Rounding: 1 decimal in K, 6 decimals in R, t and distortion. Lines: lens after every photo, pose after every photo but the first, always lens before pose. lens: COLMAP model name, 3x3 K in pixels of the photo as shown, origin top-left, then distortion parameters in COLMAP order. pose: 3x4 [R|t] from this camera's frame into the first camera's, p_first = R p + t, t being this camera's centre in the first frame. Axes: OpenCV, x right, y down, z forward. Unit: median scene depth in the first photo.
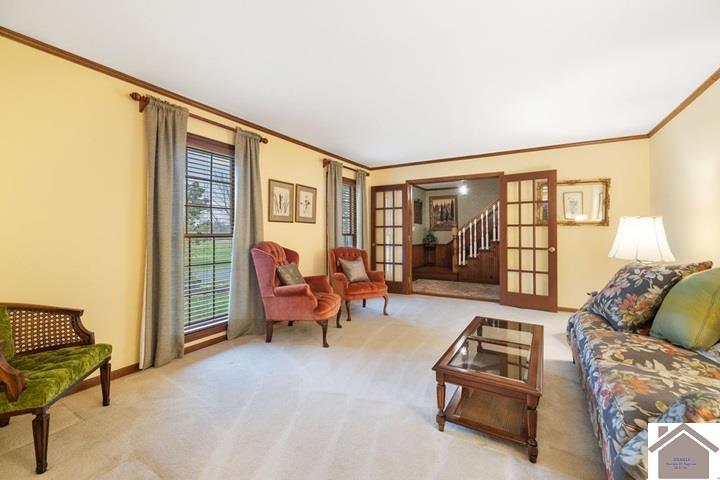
lens RADIAL K [[309.4, 0, 358.8], [0, 309.4, 236.6], [0, 0, 1]] dist [-0.001664, -0.000326]
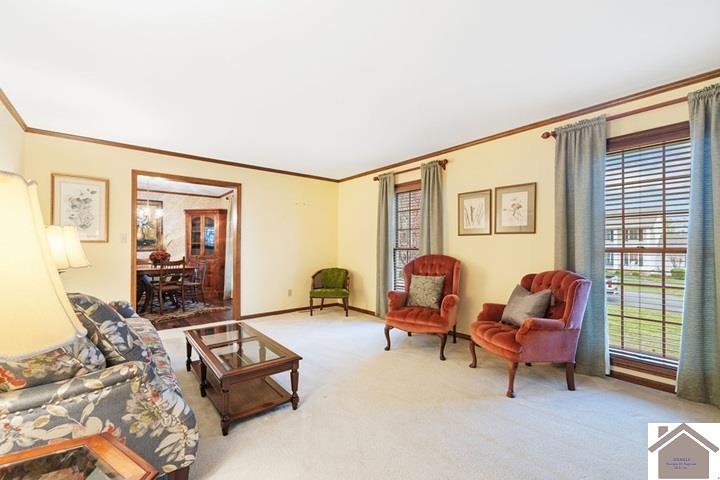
lens RADIAL K [[309.4, 0, 358.8], [0, 309.4, 236.6], [0, 0, 1]] dist [-0.001664, -0.000326]
pose [[-0.356747, -0.021863, -0.933945, 0.738750], [-0.005325, 0.999757, -0.021370, -0.022095], [0.934186, -0.002651, -0.356777, 1.012945]]
